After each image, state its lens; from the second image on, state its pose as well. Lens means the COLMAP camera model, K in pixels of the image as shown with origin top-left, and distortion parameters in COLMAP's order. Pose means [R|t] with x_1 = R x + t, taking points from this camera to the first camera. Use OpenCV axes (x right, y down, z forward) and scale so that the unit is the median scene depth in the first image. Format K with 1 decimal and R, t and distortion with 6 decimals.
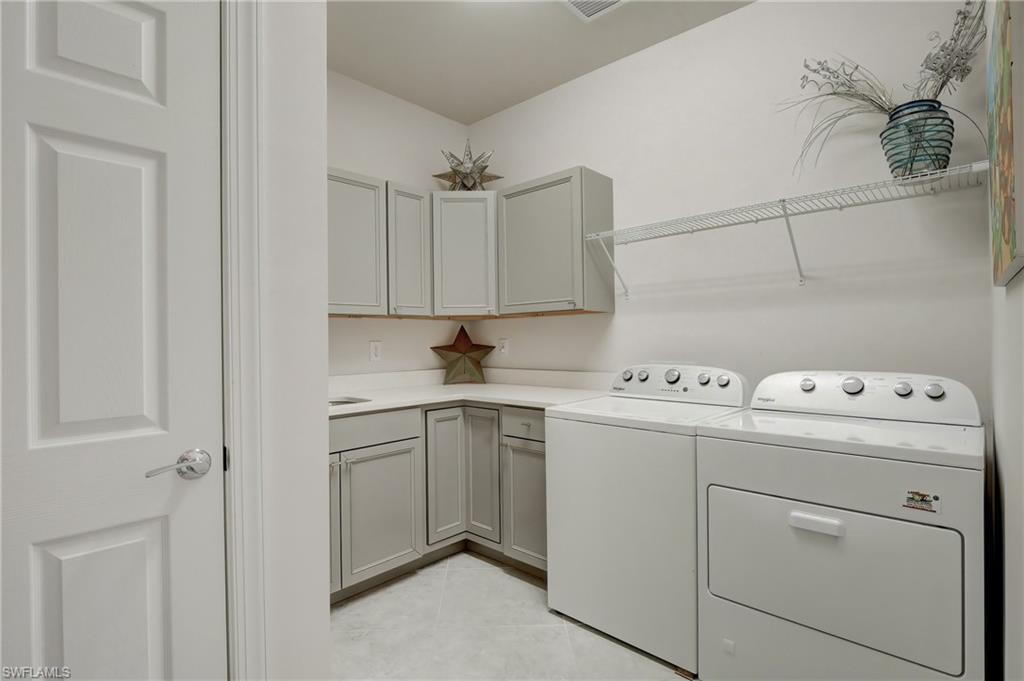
lens RADIAL K [[498.3, 0, 512.8], [0, 498.3, 339.2], [0, 0, 1]] dist [-0.012486, -0.001900]
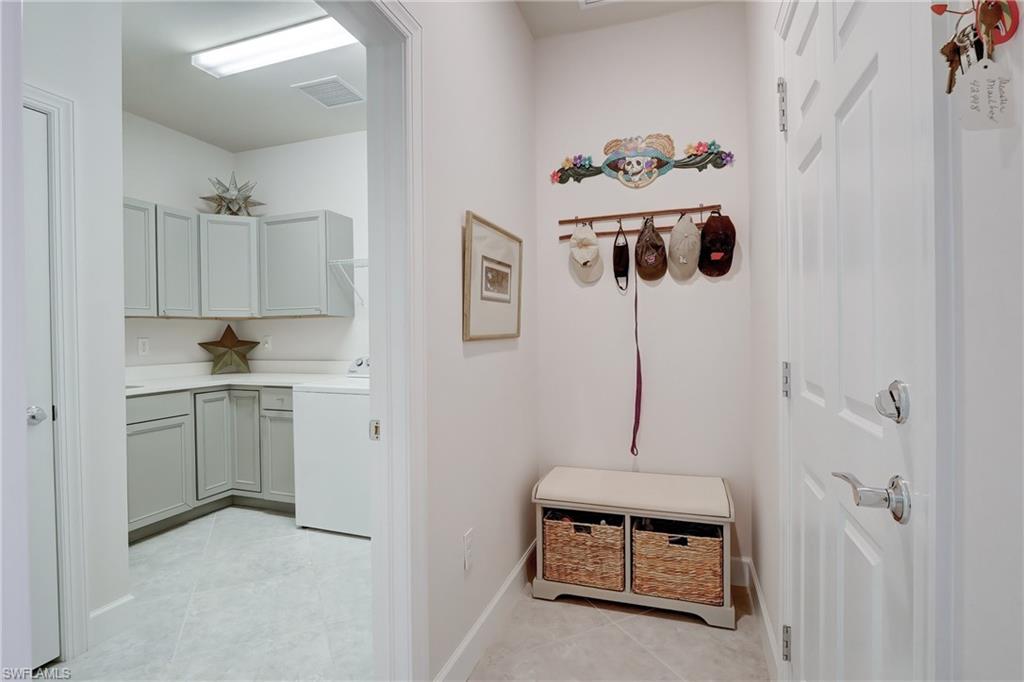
lens RADIAL K [[498.3, 0, 507.5], [0, 498.3, 339.8], [0, 0, 1]] dist [-0.012486, -0.001900]
pose [[0.922553, -0.003650, 0.385853, 0.066892], [-0.000845, 0.999934, 0.011479, -0.007113], [-0.385869, -0.010916, 0.922489, -0.426311]]
